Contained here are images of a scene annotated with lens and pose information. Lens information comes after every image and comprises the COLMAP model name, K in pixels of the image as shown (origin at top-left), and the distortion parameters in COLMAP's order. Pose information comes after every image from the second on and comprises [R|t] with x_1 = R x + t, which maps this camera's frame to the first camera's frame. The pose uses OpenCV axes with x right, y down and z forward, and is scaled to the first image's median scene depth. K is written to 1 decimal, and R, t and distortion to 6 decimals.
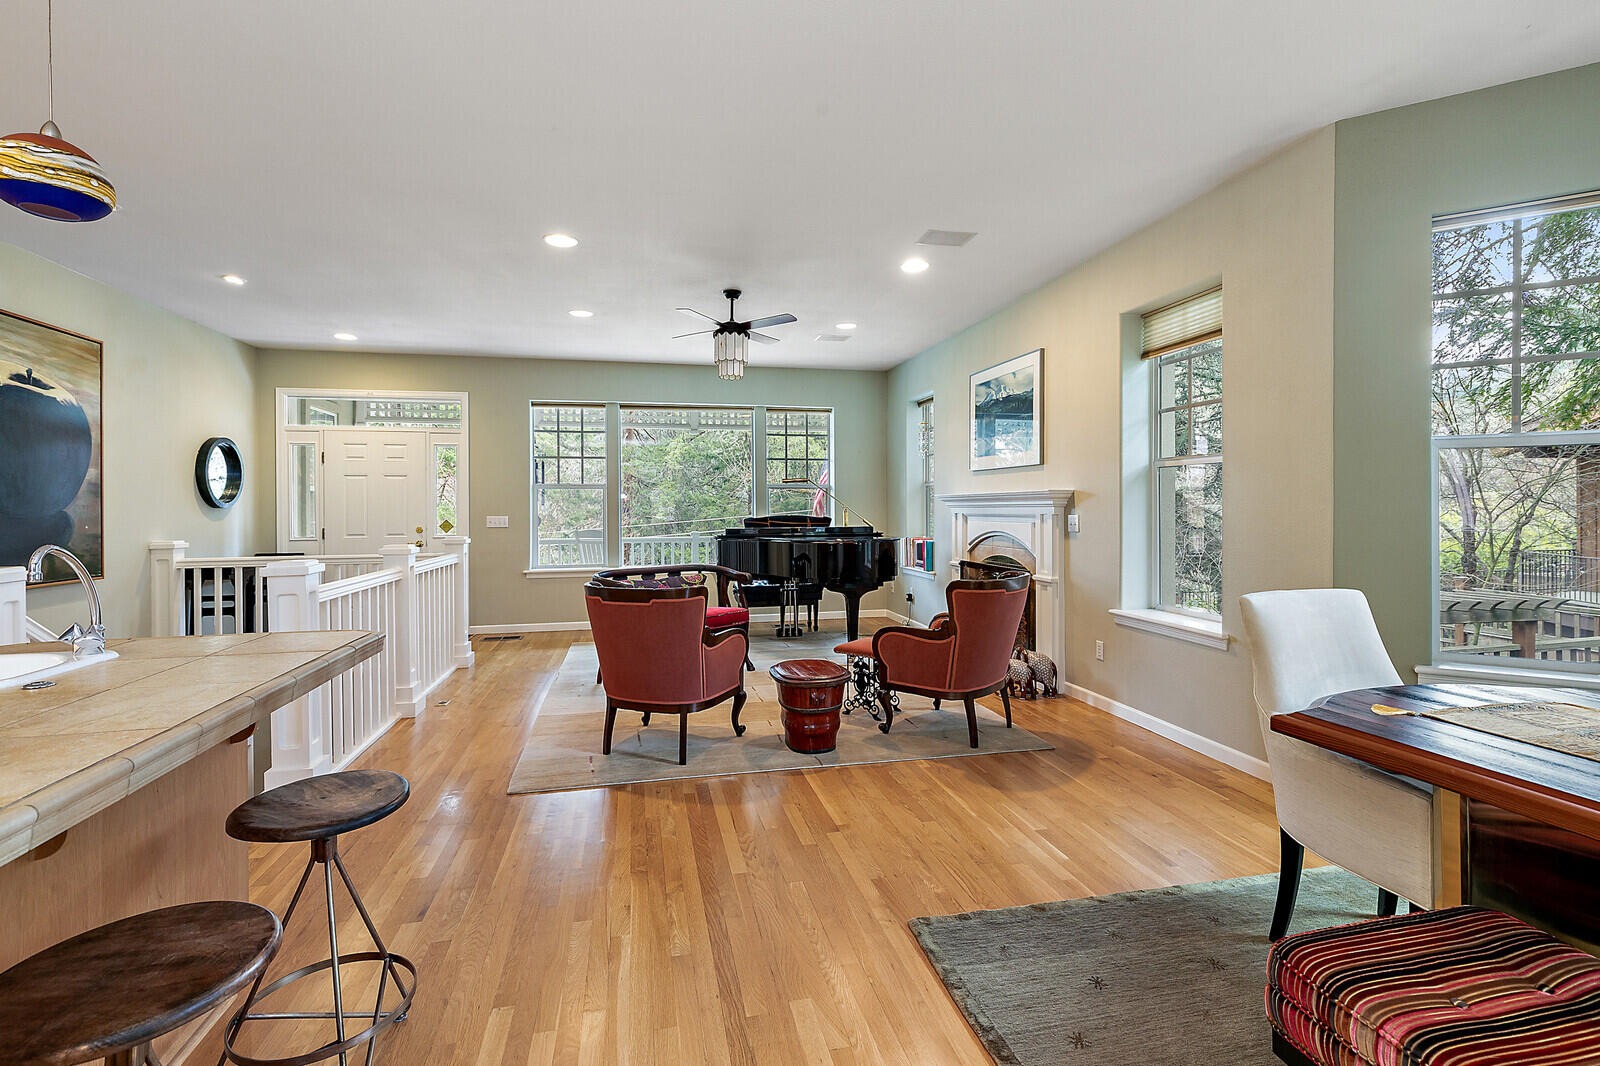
lens RADIAL K [[731.5, 0, 804.0], [0, 731.5, 505.3], [0, 0, 1]] dist [0.004280, 0.000453]
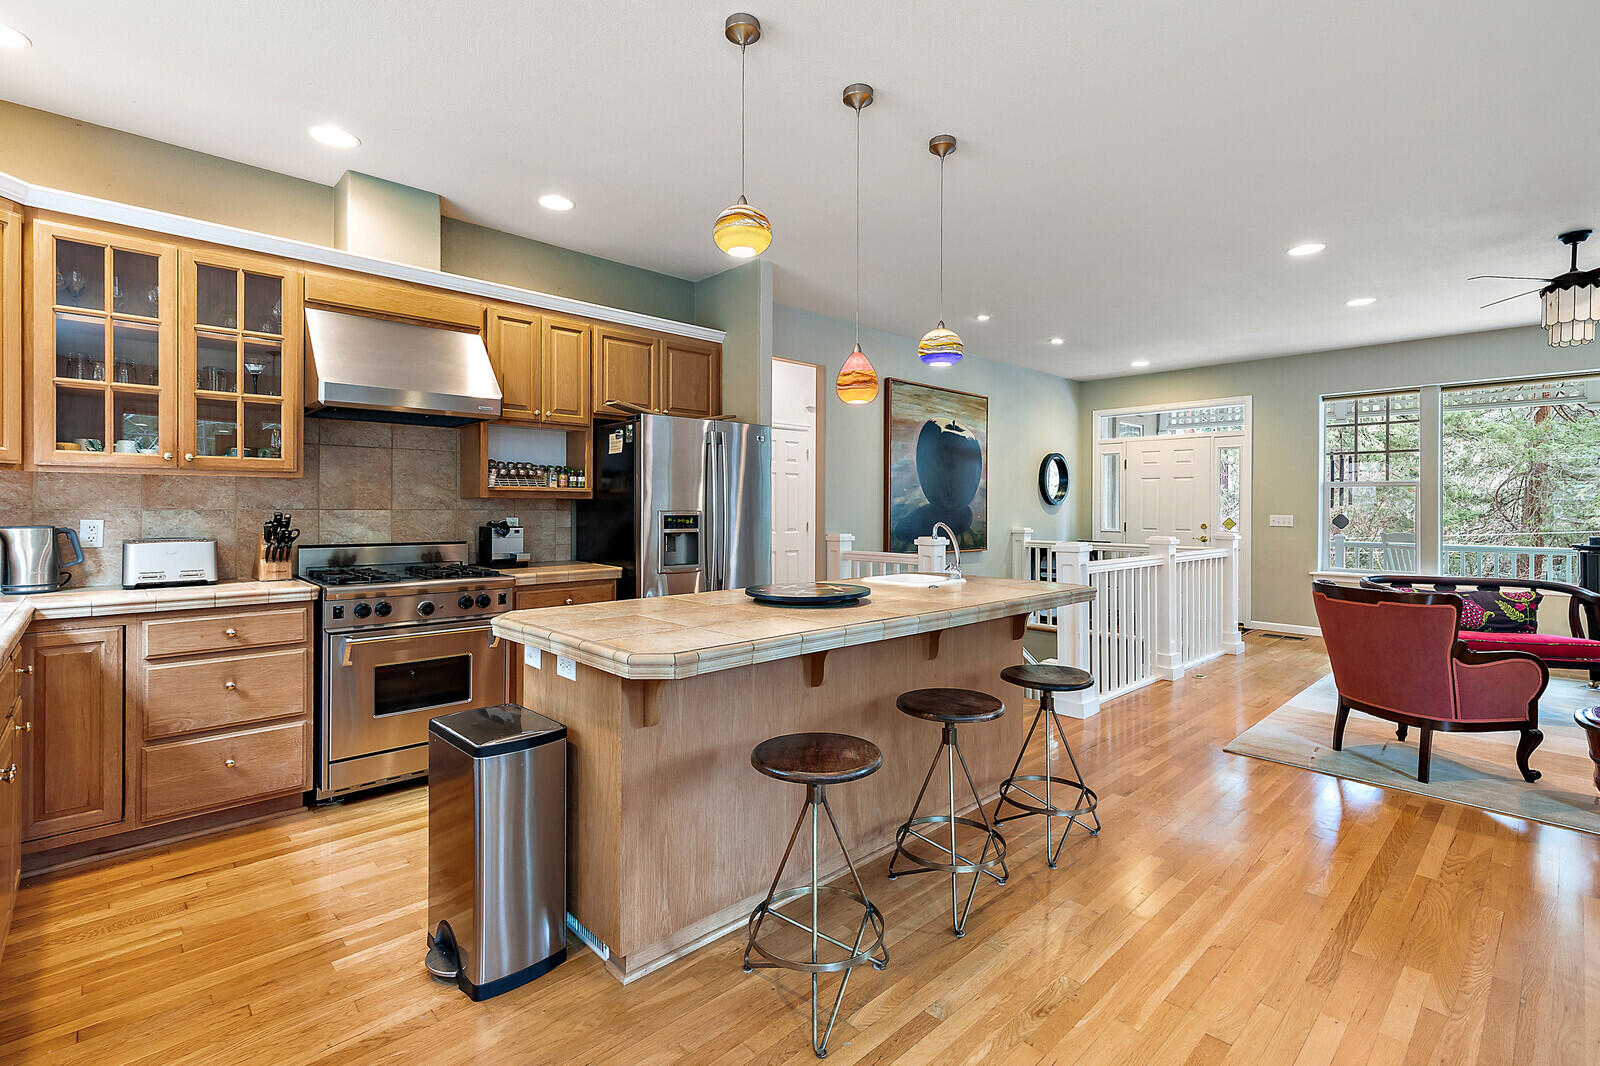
lens RADIAL K [[731.5, 0, 804.0], [0, 731.5, 505.3], [0, 0, 1]] dist [0.004280, 0.000453]
pose [[0.512217, 0.007295, -0.858825, 0.158065], [-0.005420, 0.999971, 0.005262, -0.000886], [0.858839, 0.001959, 0.512242, -0.111429]]
